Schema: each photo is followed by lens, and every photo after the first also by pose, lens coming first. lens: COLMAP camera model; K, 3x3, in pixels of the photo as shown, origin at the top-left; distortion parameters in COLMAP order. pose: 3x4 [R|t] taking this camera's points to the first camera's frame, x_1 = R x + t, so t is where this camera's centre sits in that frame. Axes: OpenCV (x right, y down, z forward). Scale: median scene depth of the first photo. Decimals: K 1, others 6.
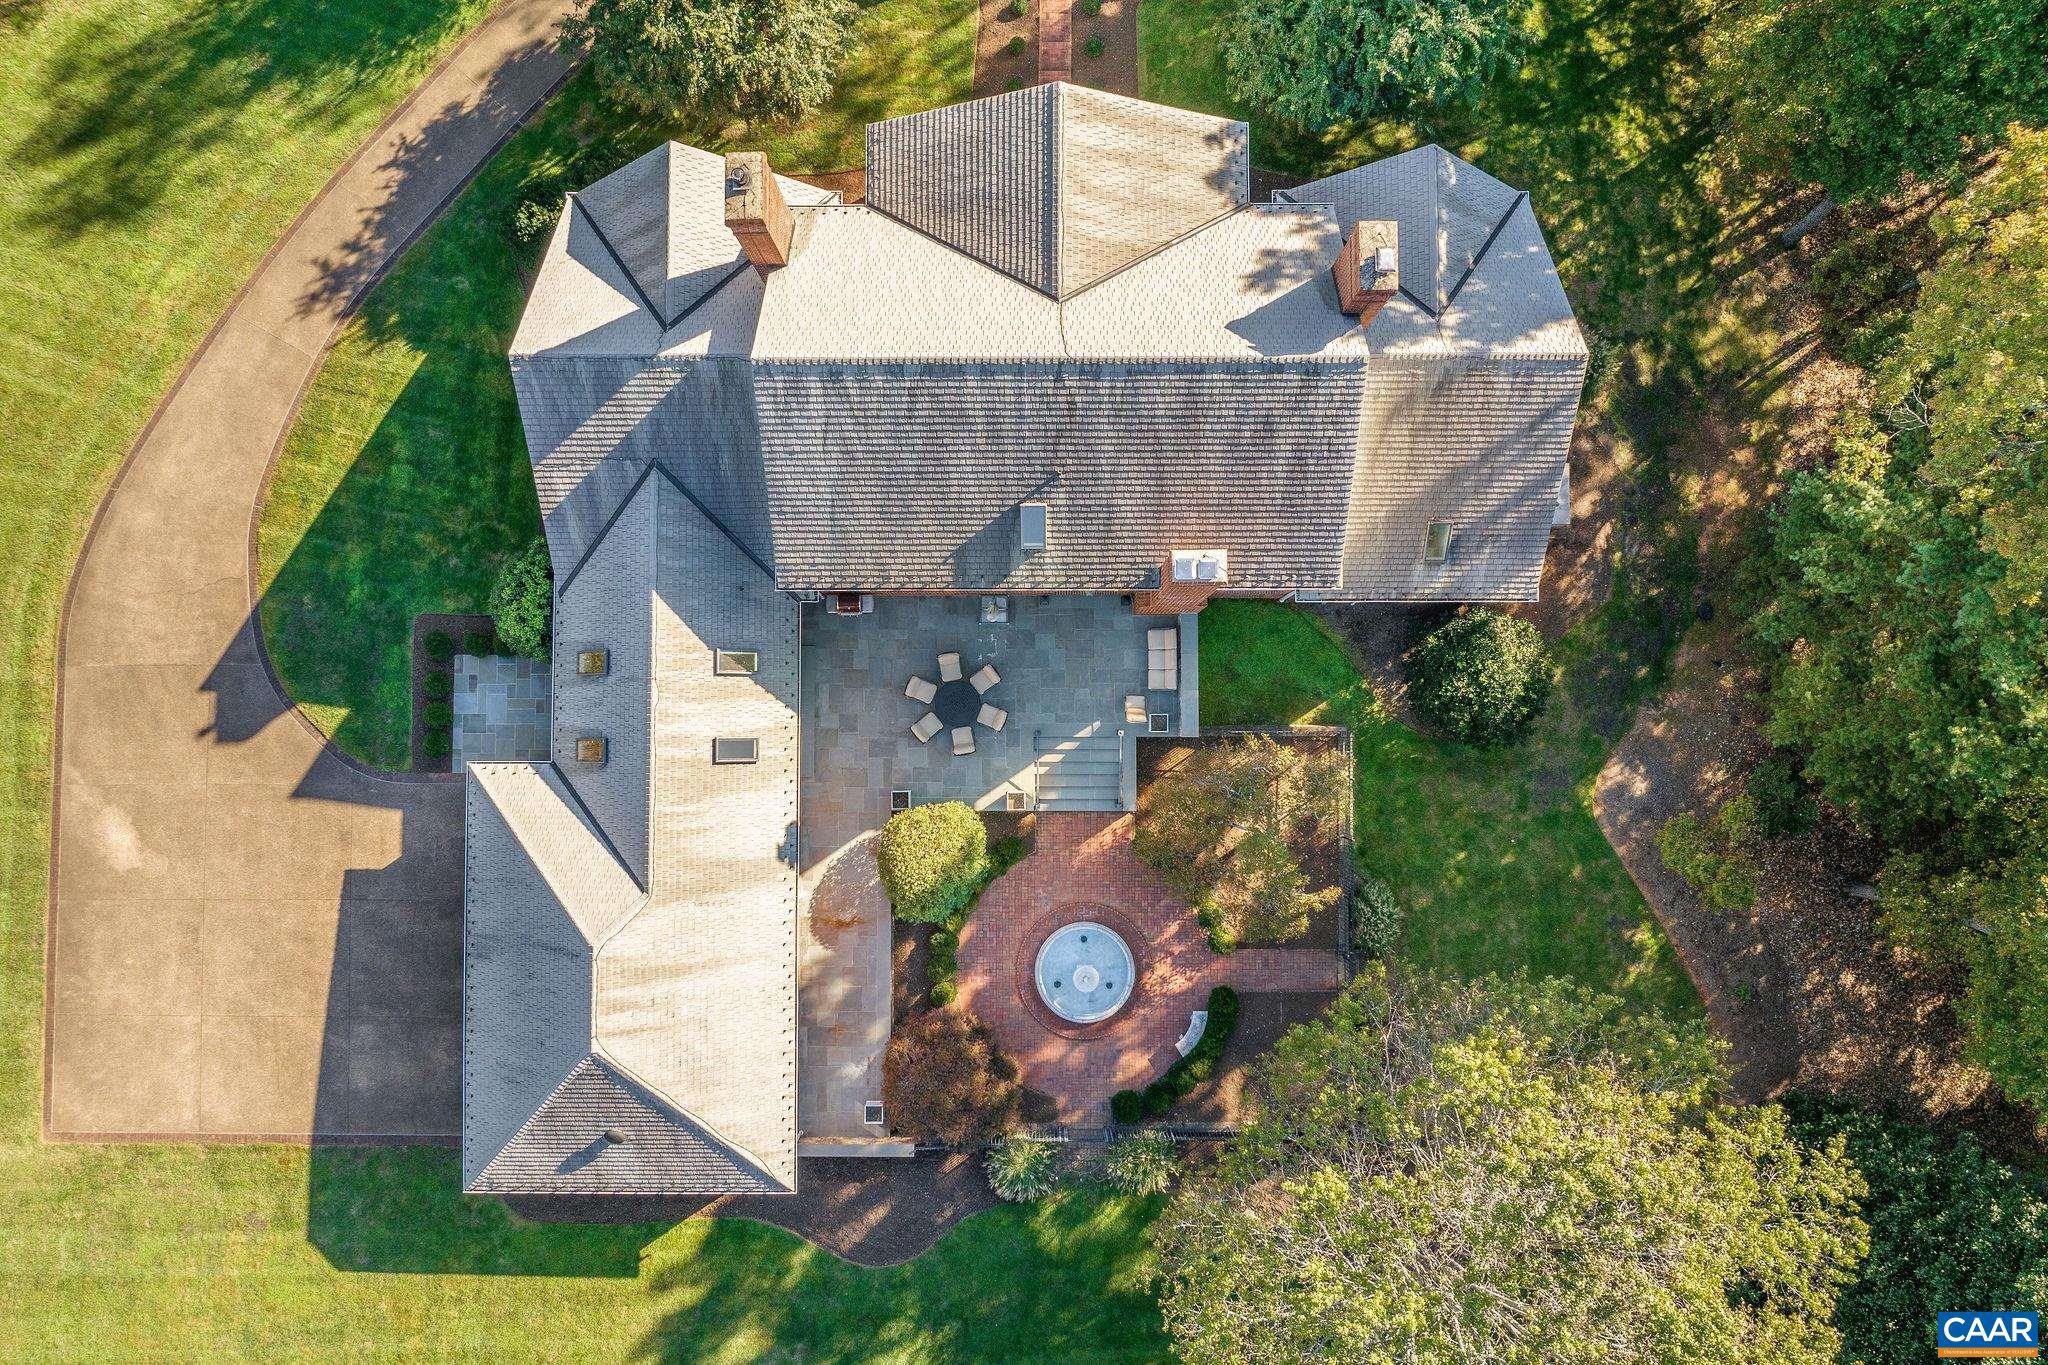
lens RADIAL K [[1359.5, 0, 1064.9], [0, 1359.5, 686.7], [0, 0, 1]] dist [-0.036011, 0.000404]
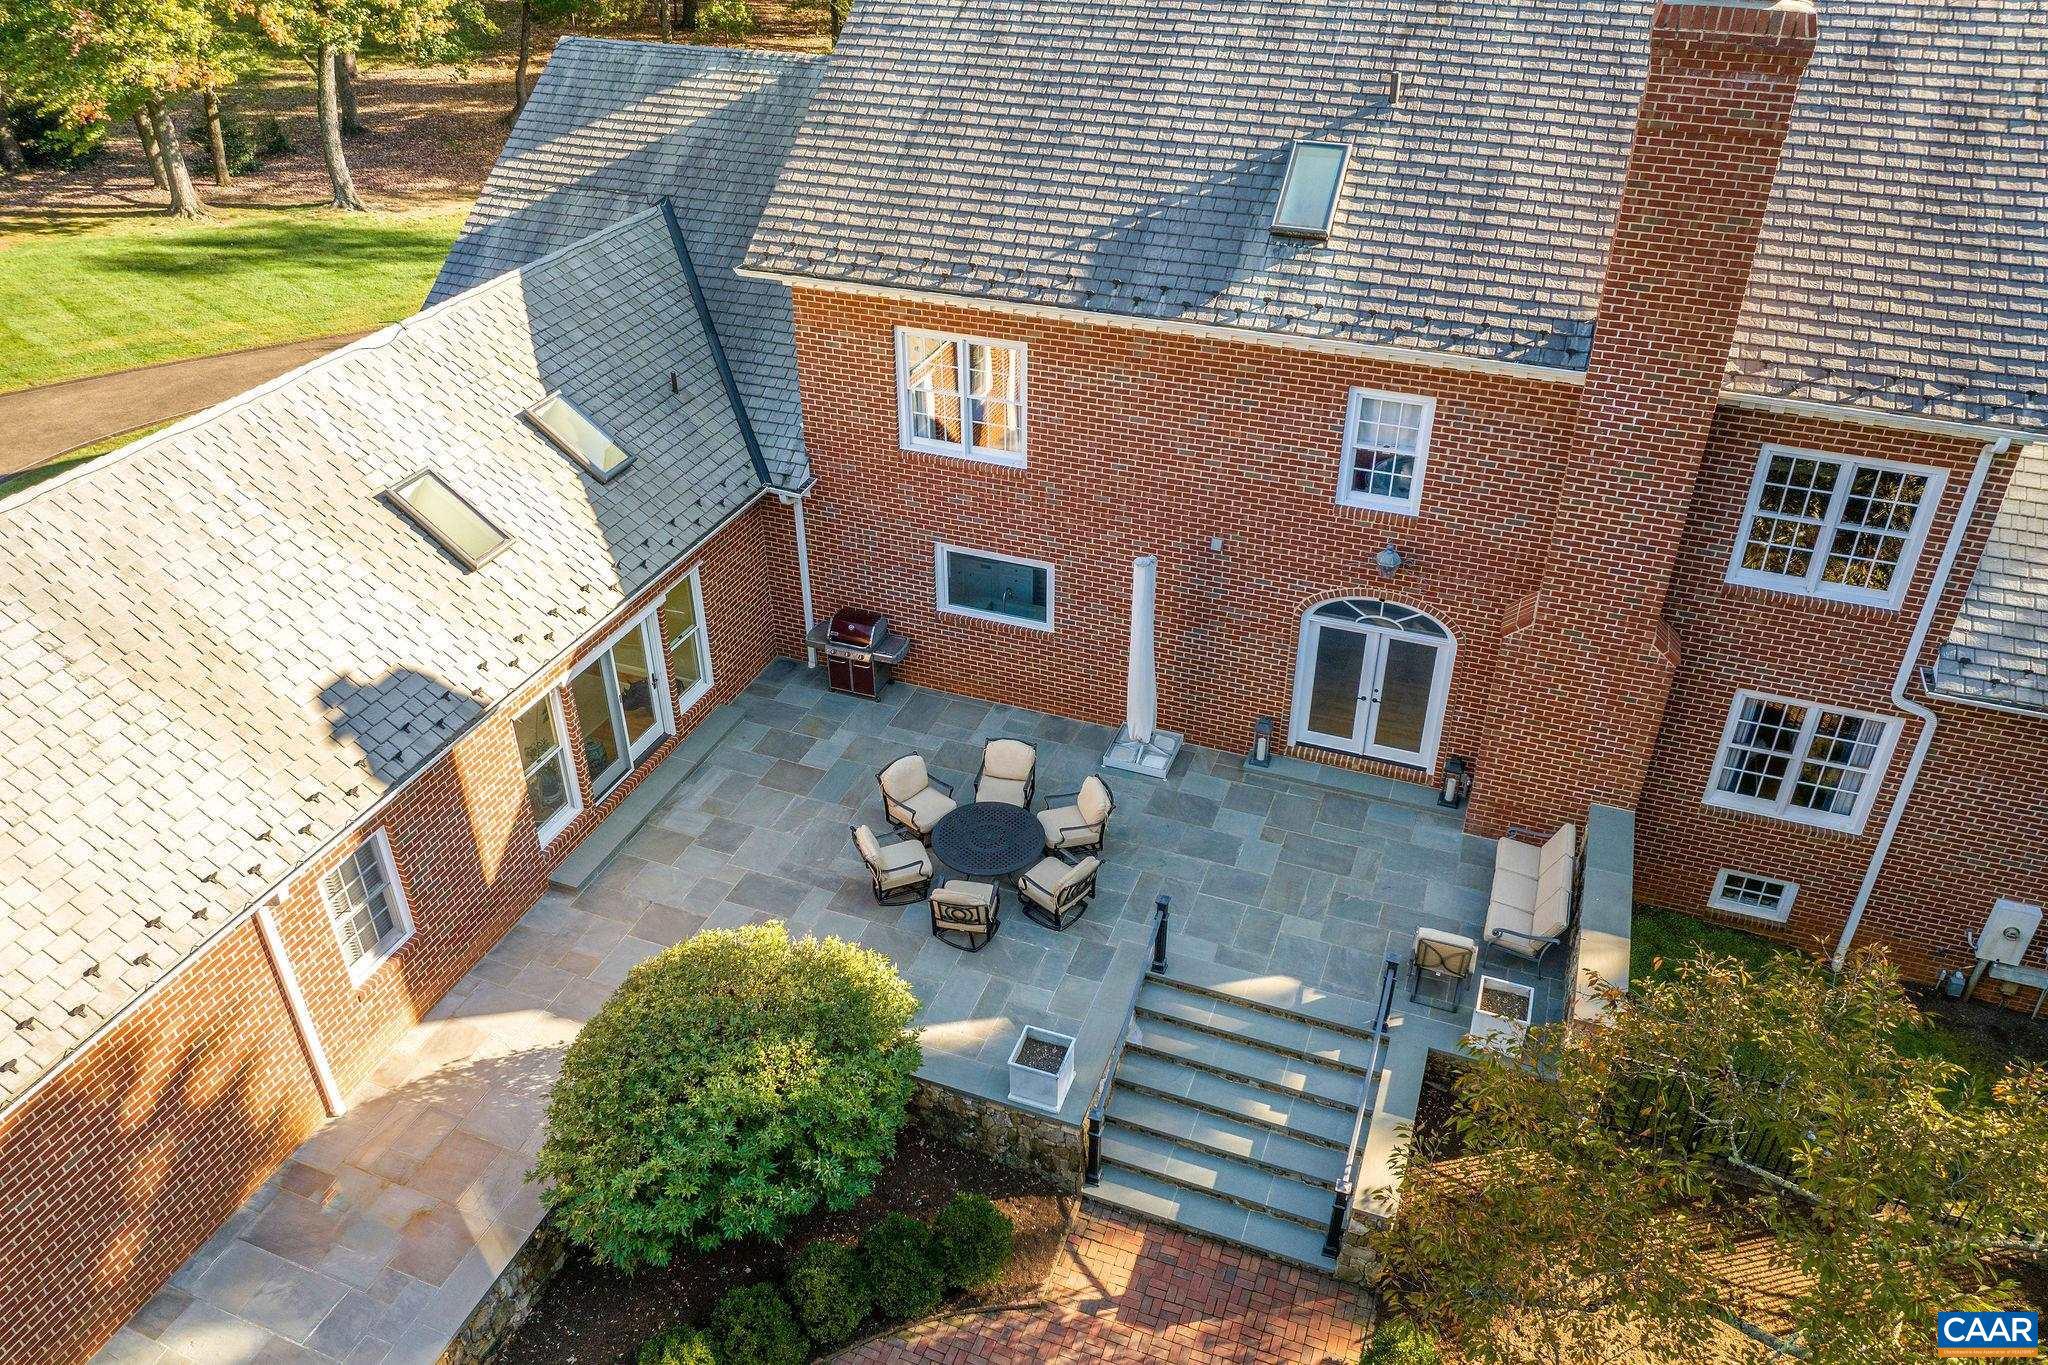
lens RADIAL K [[1404.3, 0, 1061.5], [0, 1404.3, 633.9], [0, 0, 1]] dist [-0.027773, 0.001710]
pose [[0.941738, 0.176444, -0.286352, 0.049788], [-0.335900, 0.537327, -0.773596, 0.299004], [0.017368, 0.824710, 0.565289, 0.745006]]
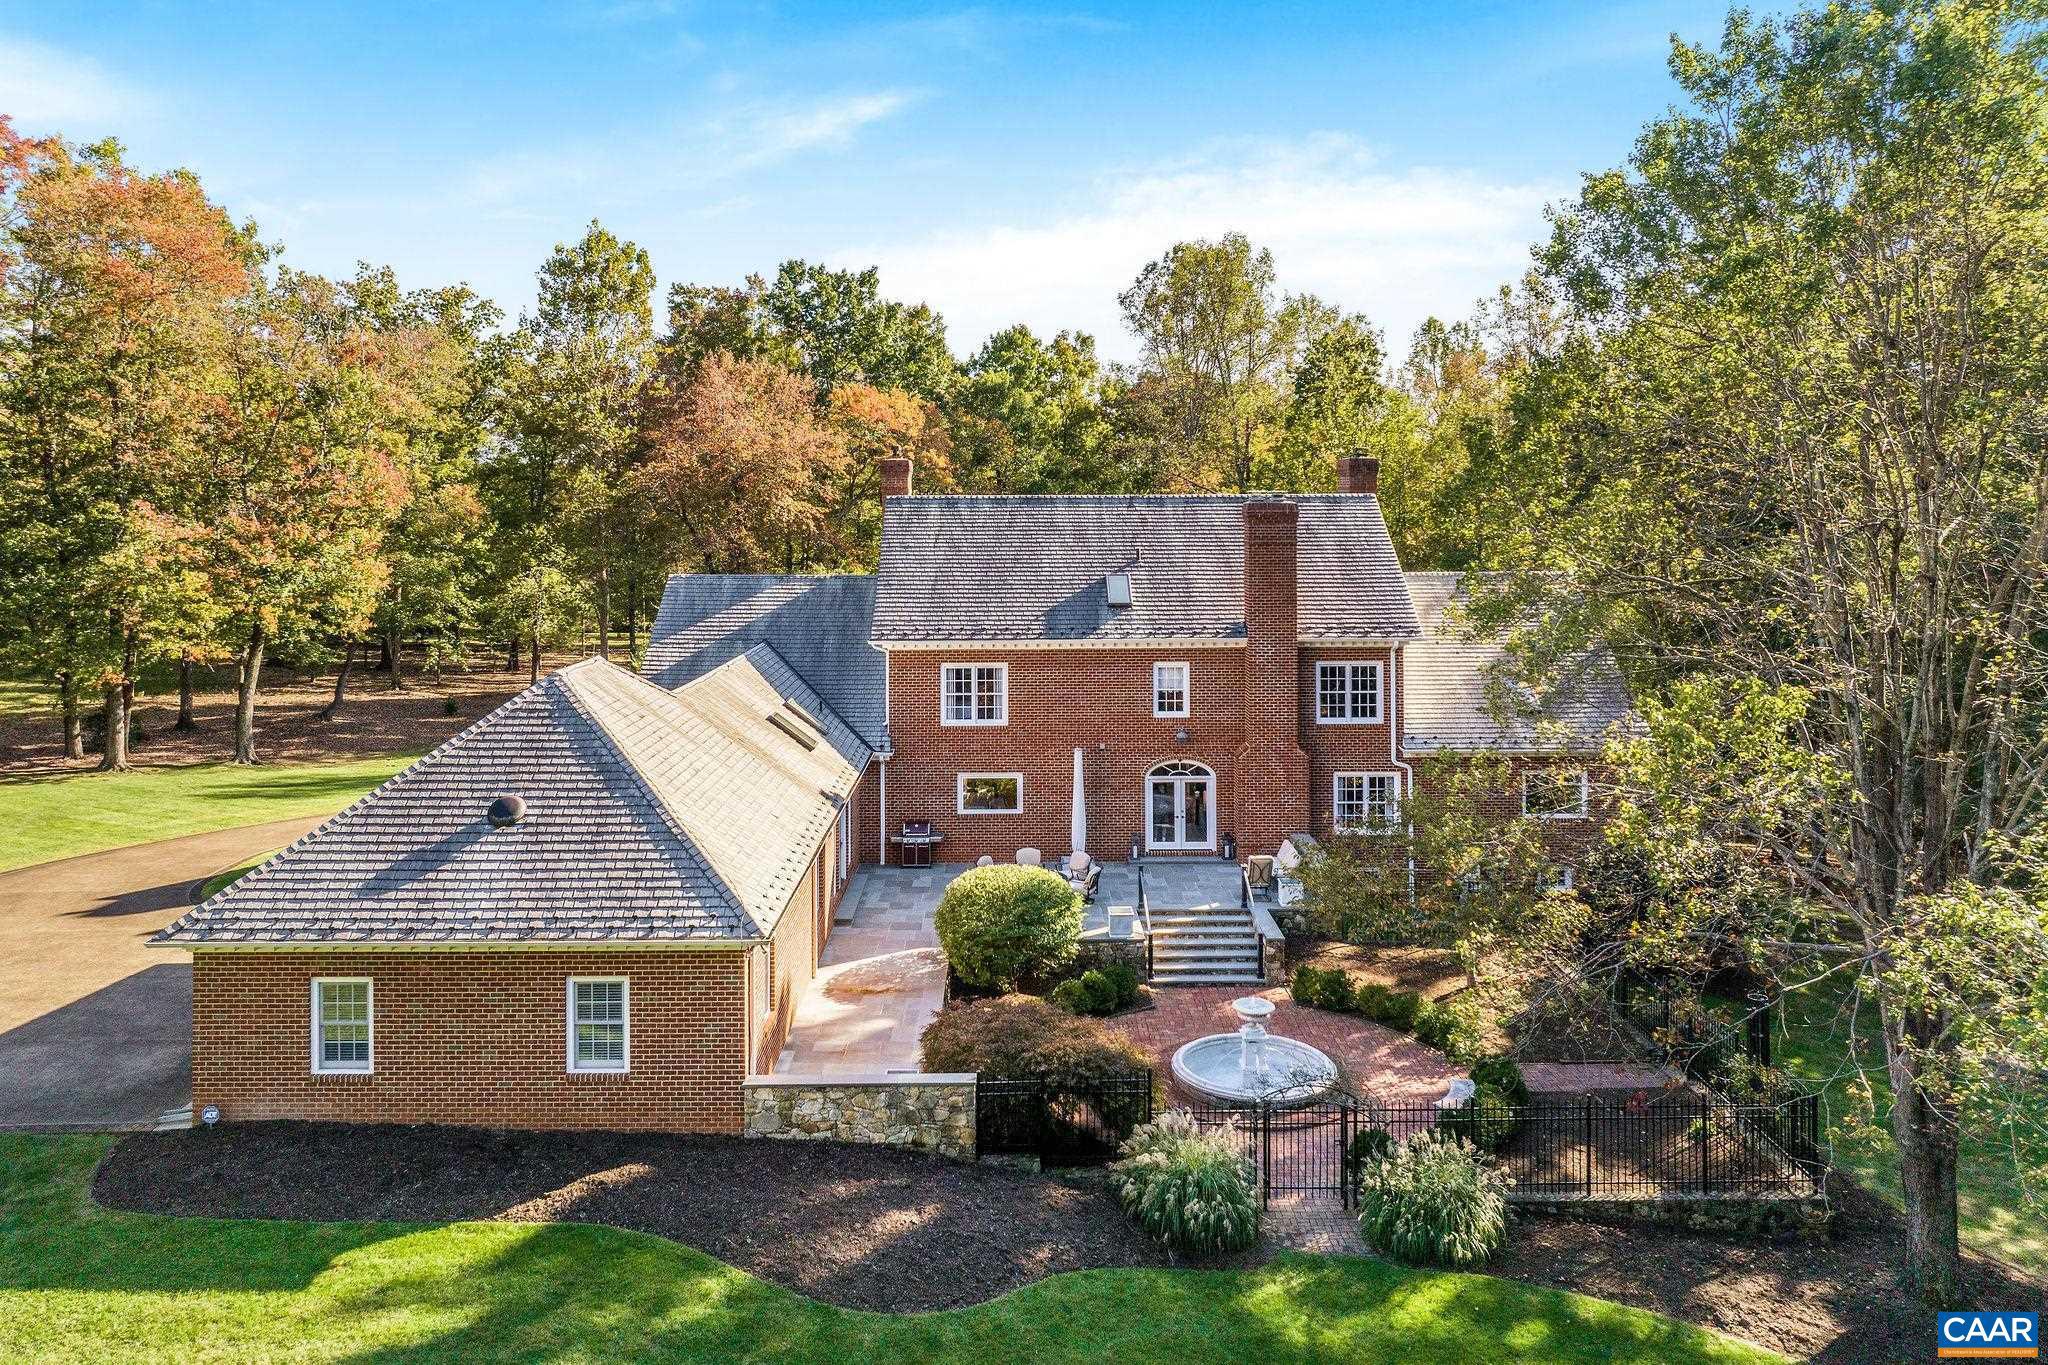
lens RADIAL K [[1407.2, 0, 989.4], [0, 1407.2, 531.9], [0, 0, 1]] dist [0.010712, -0.040508]
pose [[0.999775, -0.016076, -0.013814, -0.095744], [-0.012619, 0.072217, -0.997309, 0.868892], [0.017030, 0.997259, 0.071998, 0.755380]]
